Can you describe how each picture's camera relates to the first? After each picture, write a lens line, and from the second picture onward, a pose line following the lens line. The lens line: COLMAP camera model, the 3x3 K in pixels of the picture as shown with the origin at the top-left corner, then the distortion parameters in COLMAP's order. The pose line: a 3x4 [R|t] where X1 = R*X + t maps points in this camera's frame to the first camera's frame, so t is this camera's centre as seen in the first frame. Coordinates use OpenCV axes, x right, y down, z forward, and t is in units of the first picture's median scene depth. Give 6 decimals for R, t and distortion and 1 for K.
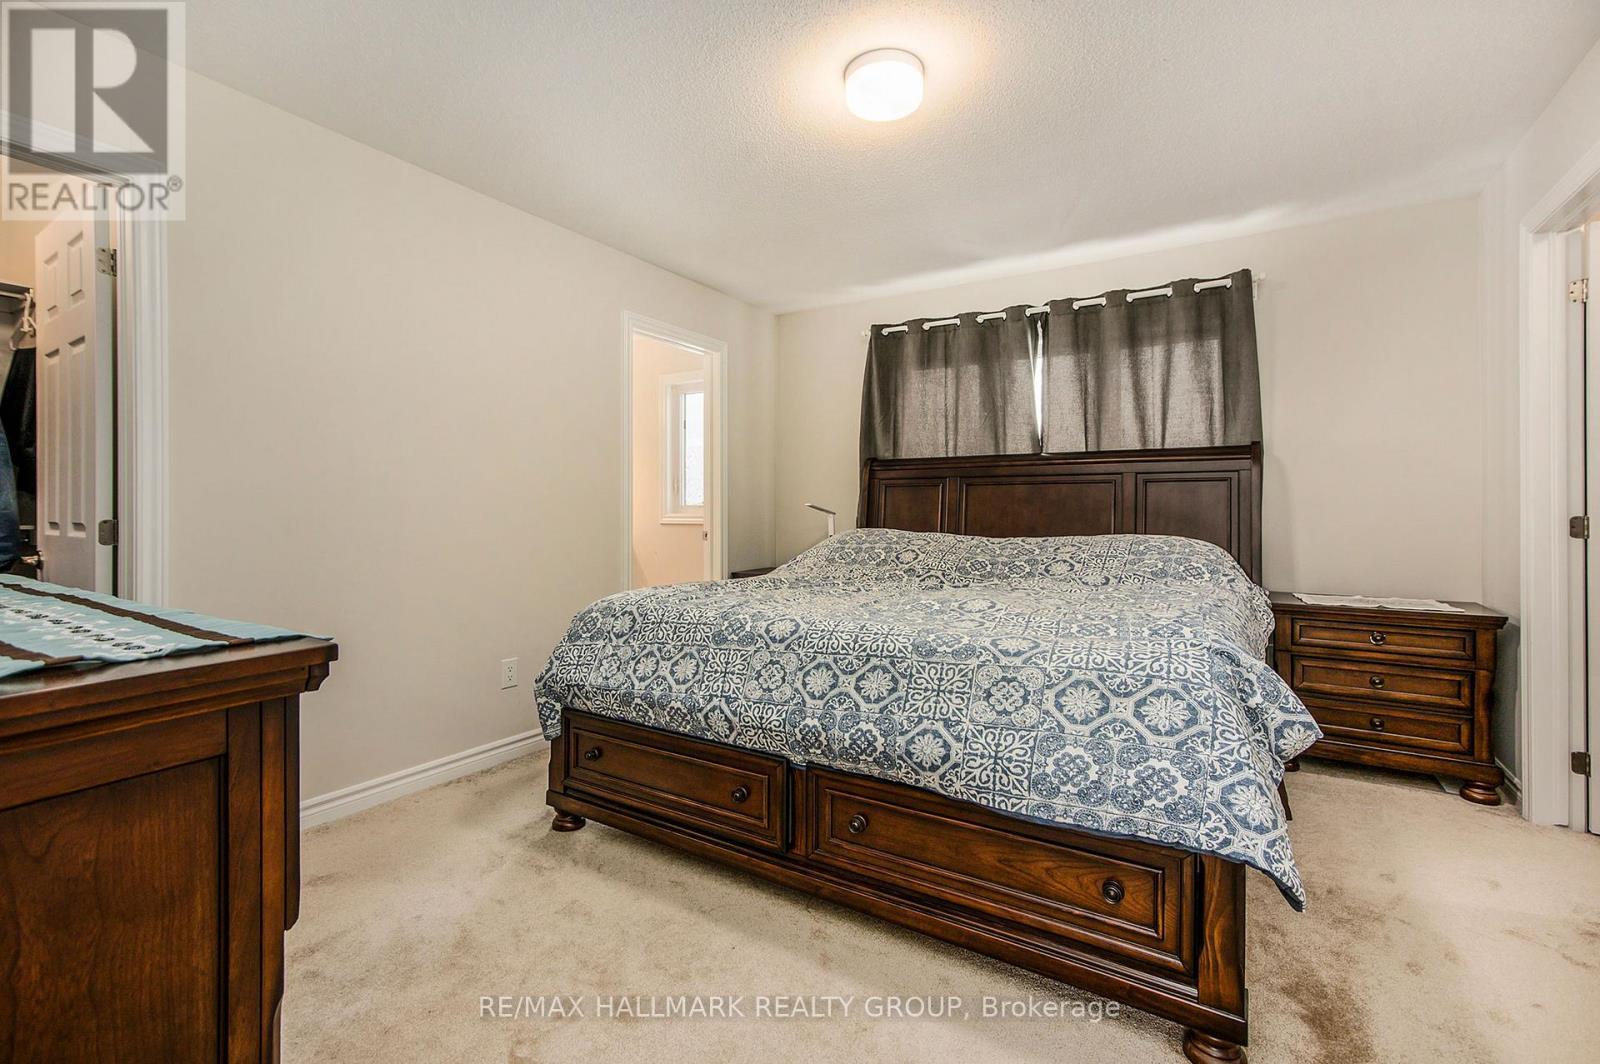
lens RADIAL K [[712.1, 0, 805.9], [0, 712.1, 518.7], [0, 0, 1]] dist [-0.005323, 0.000235]
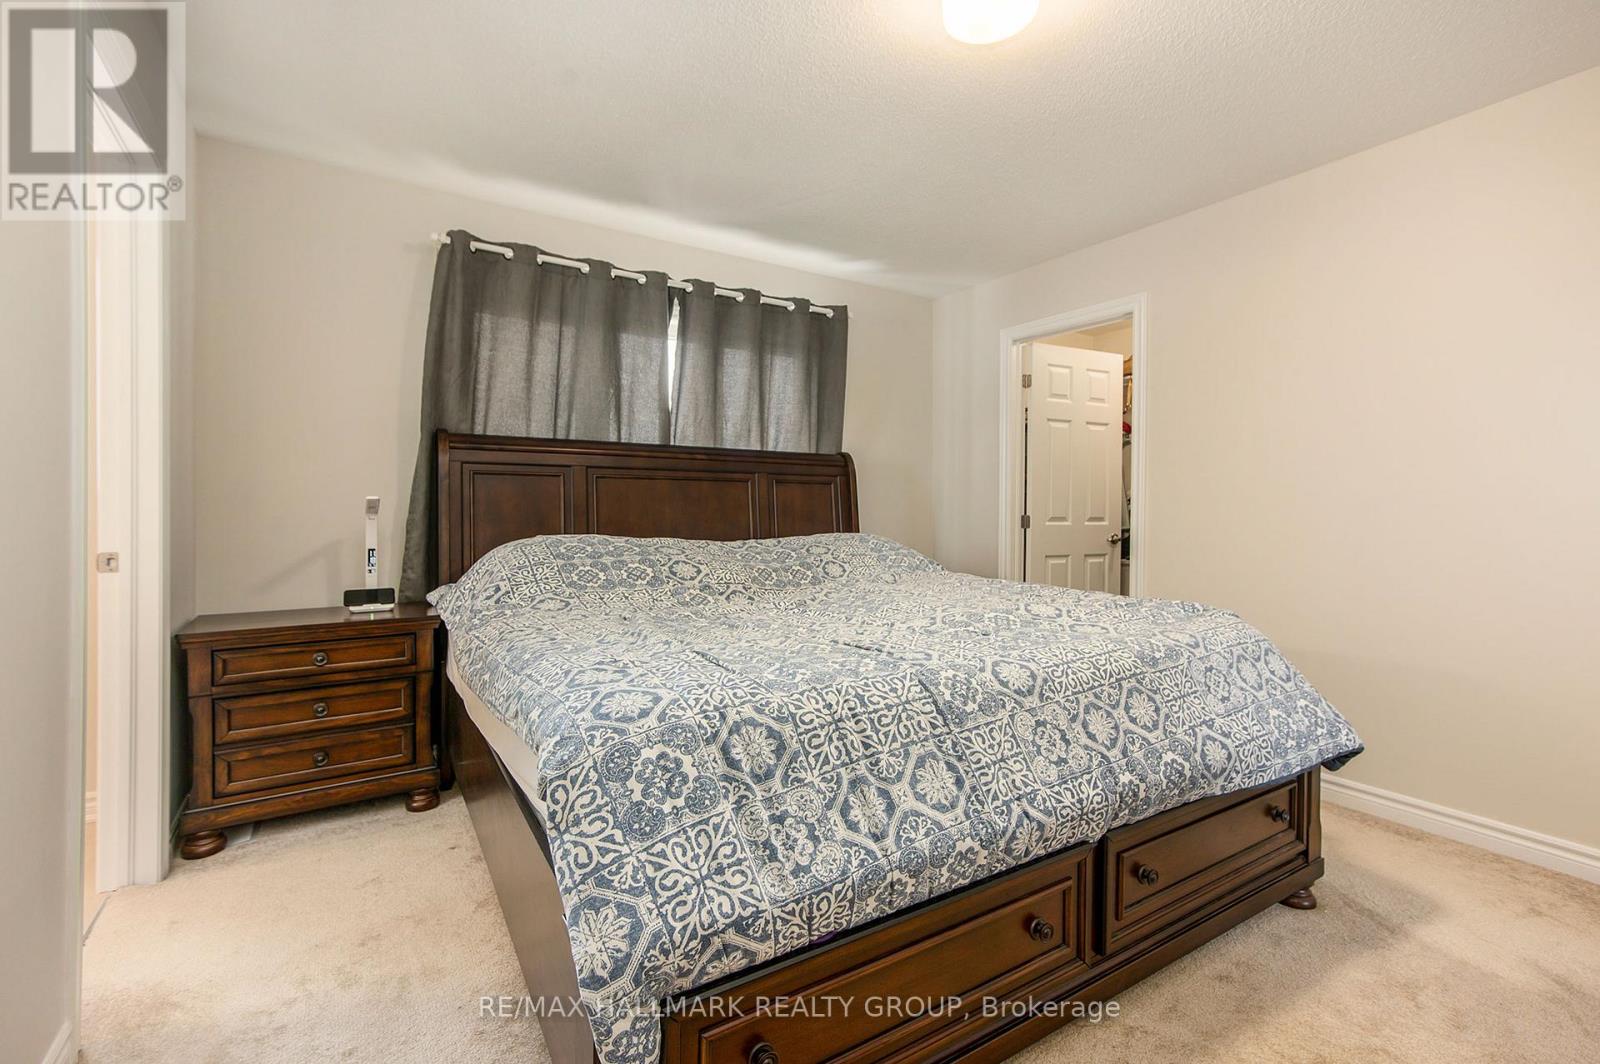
lens RADIAL K [[712.1, 0, 802.0], [0, 712.1, 522.0], [0, 0, 1]] dist [-0.005323, 0.000235]
pose [[0.431692, -0.012271, 0.901938, -0.441359], [0.005372, 0.999925, 0.011033, -0.005254], [-0.902005, 0.000082, 0.431725, 0.506068]]
